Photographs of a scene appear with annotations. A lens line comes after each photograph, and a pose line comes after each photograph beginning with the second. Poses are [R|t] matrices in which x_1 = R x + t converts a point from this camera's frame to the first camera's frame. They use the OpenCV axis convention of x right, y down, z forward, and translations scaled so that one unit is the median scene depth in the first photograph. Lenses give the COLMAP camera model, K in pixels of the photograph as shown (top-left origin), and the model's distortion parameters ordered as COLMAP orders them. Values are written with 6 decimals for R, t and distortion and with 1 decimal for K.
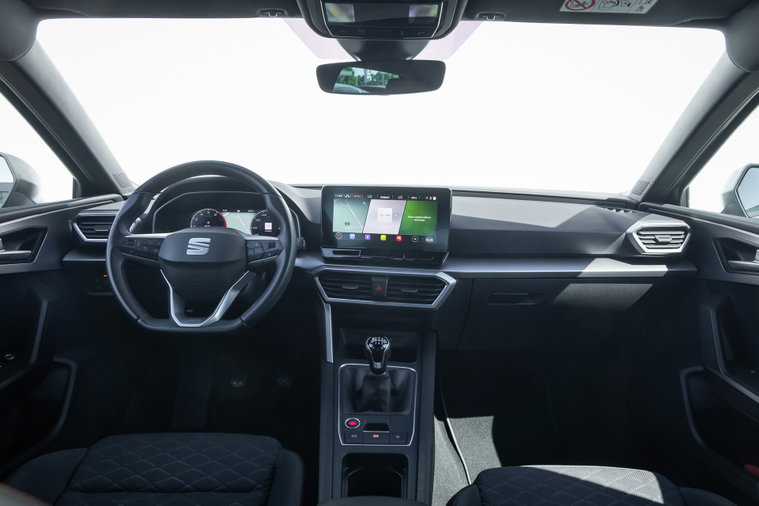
lens RADIAL K [[503.5, 0, 379.5], [0, 503.5, 253.0], [0, 0, 1]] dist [0.002057, 0.000174]
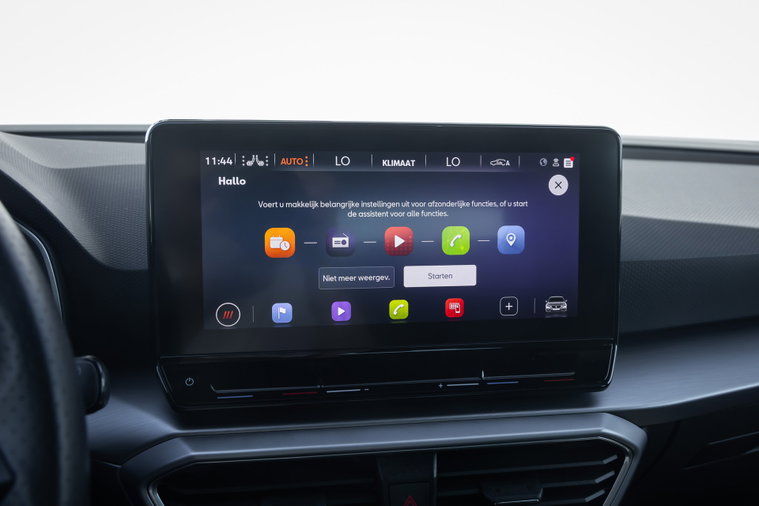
lens RADIAL K [[720.2, 0, 389.7], [0, 720.2, 251.9], [0, 0, 1]] dist [-0.005118, -0.008353]
pose [[0.936417, -0.065862, 0.344653, -0.132879], [0.056992, 0.997732, 0.035818, -0.077675], [-0.346231, -0.013898, 0.938046, 0.641674]]
